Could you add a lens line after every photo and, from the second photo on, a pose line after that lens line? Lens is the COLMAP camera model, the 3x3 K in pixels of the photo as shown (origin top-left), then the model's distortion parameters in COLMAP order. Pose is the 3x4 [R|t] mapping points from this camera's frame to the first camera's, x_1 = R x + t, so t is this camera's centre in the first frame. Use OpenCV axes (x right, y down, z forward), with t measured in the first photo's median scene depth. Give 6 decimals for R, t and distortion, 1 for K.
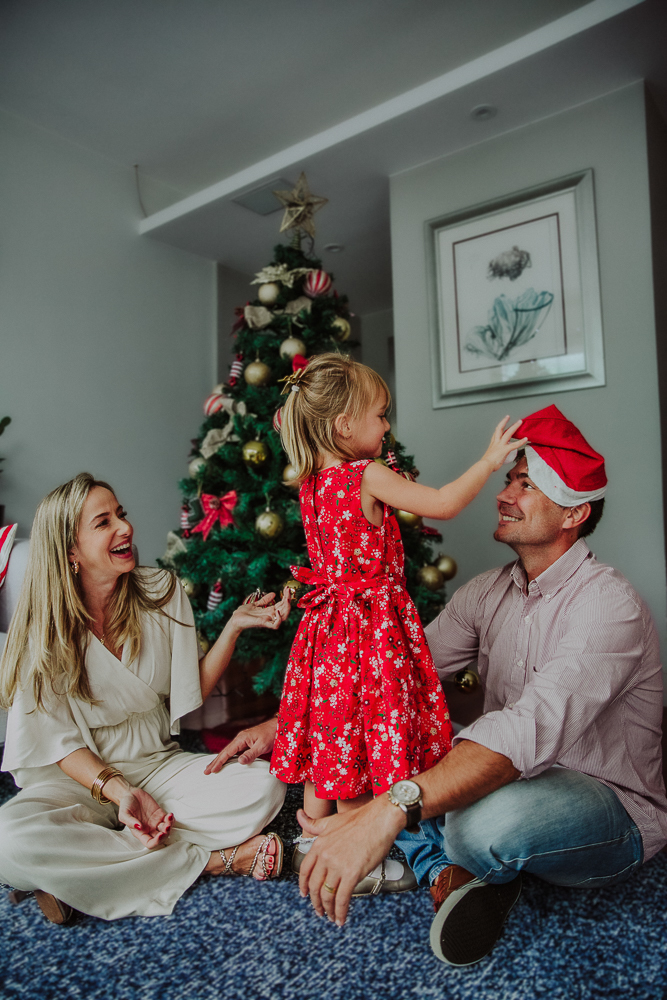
lens RADIAL K [[703.9, 0, 333.5], [0, 703.9, 500.0], [0, 0, 1]] dist [-0.114073, 0.087276]
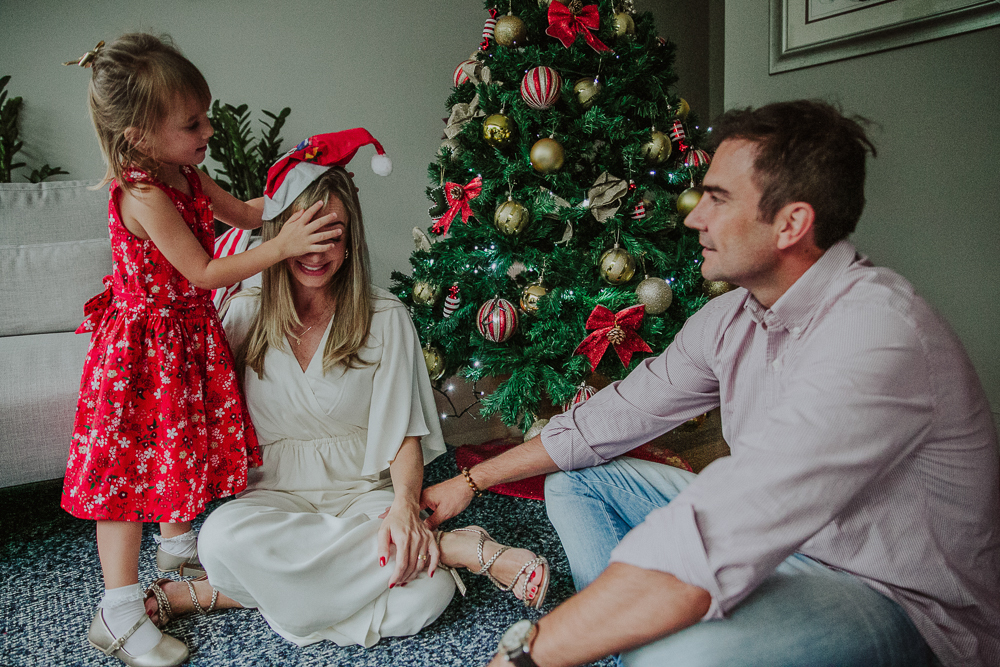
lens RADIAL K [[703.9, 0, 500.0], [0, 703.9, 333.5], [0, 0, 1]] dist [-0.114073, 0.087276]
pose [[0.957177, 0.043550, -0.286208, 0.129634], [0.012263, 0.981634, 0.190380, 0.011317], [0.289243, -0.185737, 0.939063, 0.190270]]
